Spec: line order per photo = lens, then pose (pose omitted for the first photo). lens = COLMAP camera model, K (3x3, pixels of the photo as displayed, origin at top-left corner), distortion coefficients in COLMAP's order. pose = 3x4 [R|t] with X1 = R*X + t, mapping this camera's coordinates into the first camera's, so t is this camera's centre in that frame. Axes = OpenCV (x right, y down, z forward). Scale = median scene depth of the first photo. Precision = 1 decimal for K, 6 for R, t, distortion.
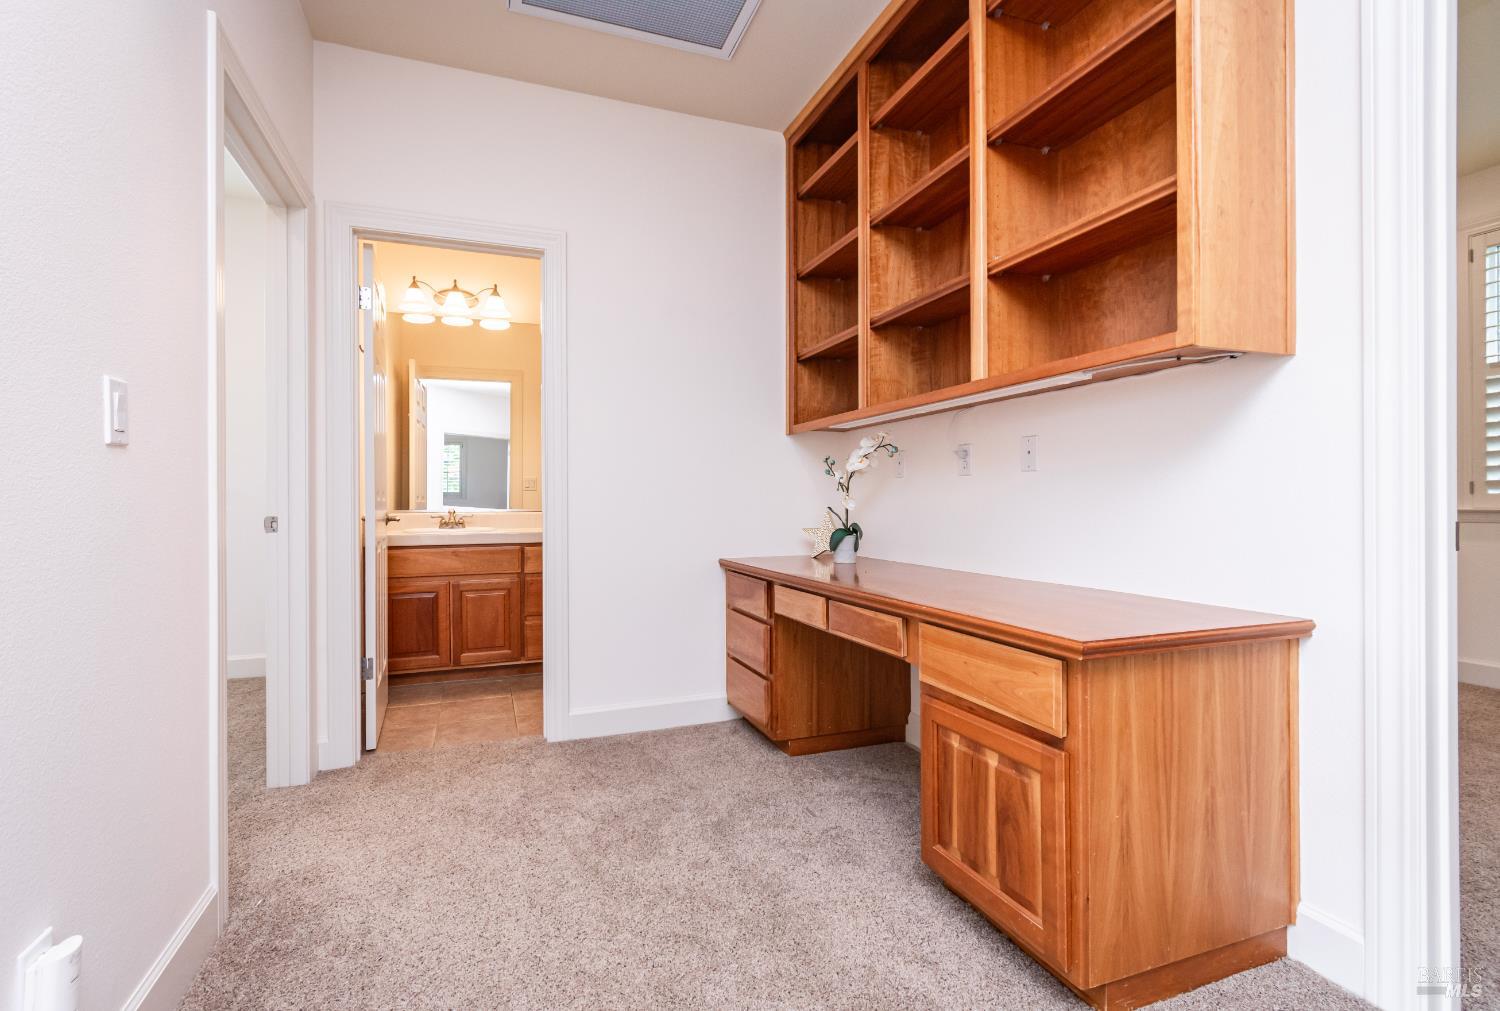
lens RADIAL K [[679.6, 0, 743.3], [0, 679.6, 497.8], [0, 0, 1]] dist [-0.002262, -0.000303]
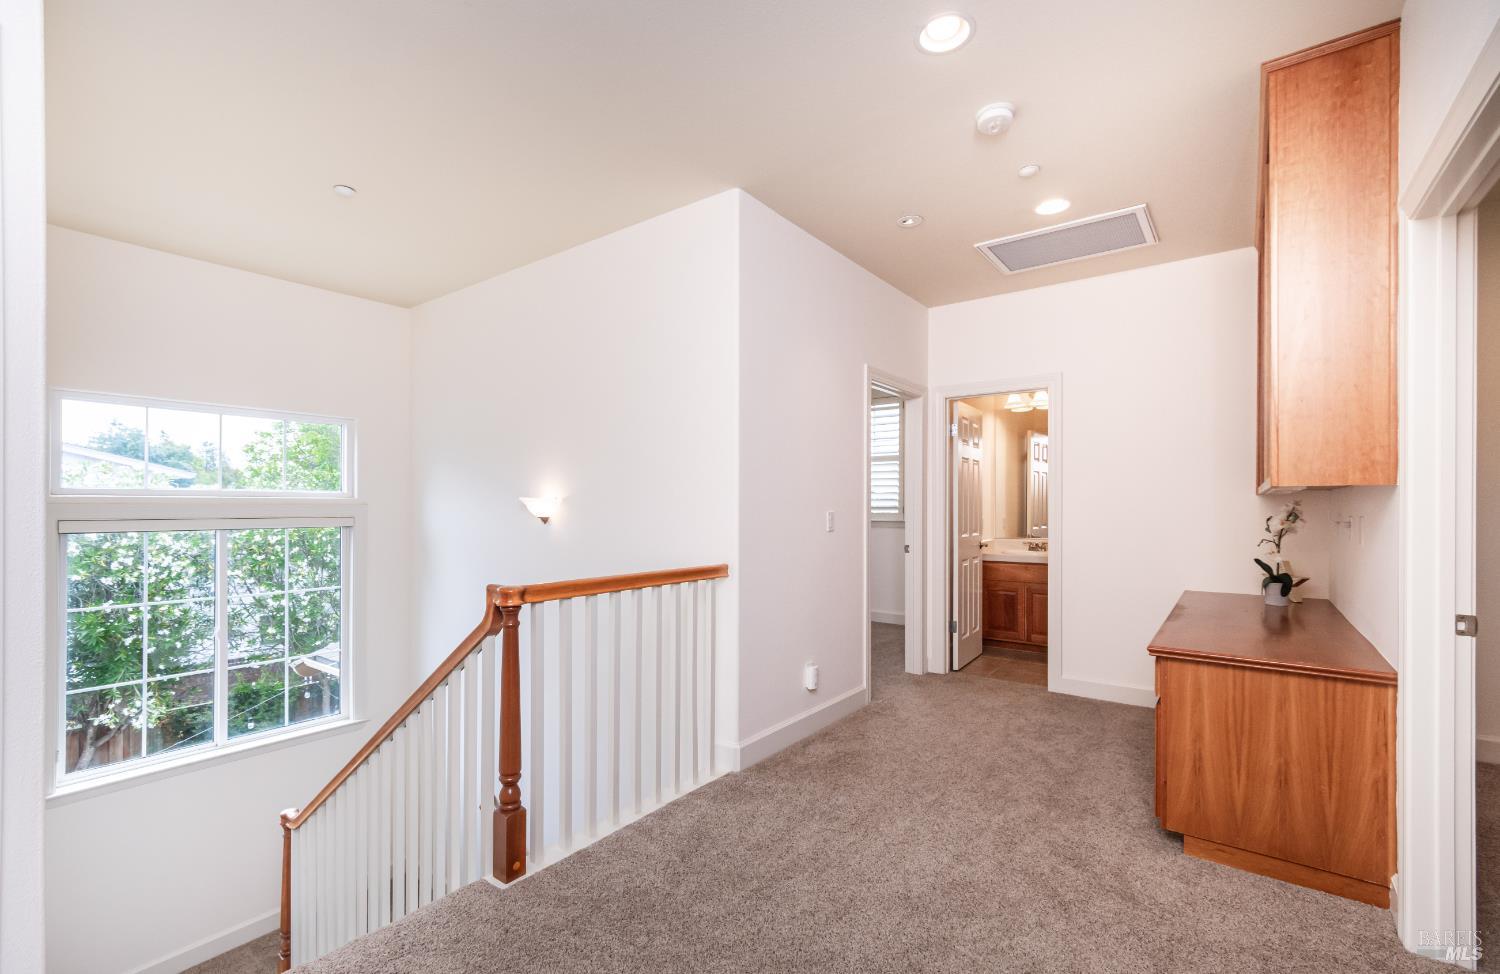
lens RADIAL K [[647.1, 0, 746.4], [0, 647.1, 499.1], [0, 0, 1]] dist [-0.000623, 0.000050]
pose [[0.540143, -0.005093, -0.841558, 0.687843], [-0.000906, 0.999978, -0.006633, -0.095429], [0.841573, 0.004346, 0.540126, -0.481345]]
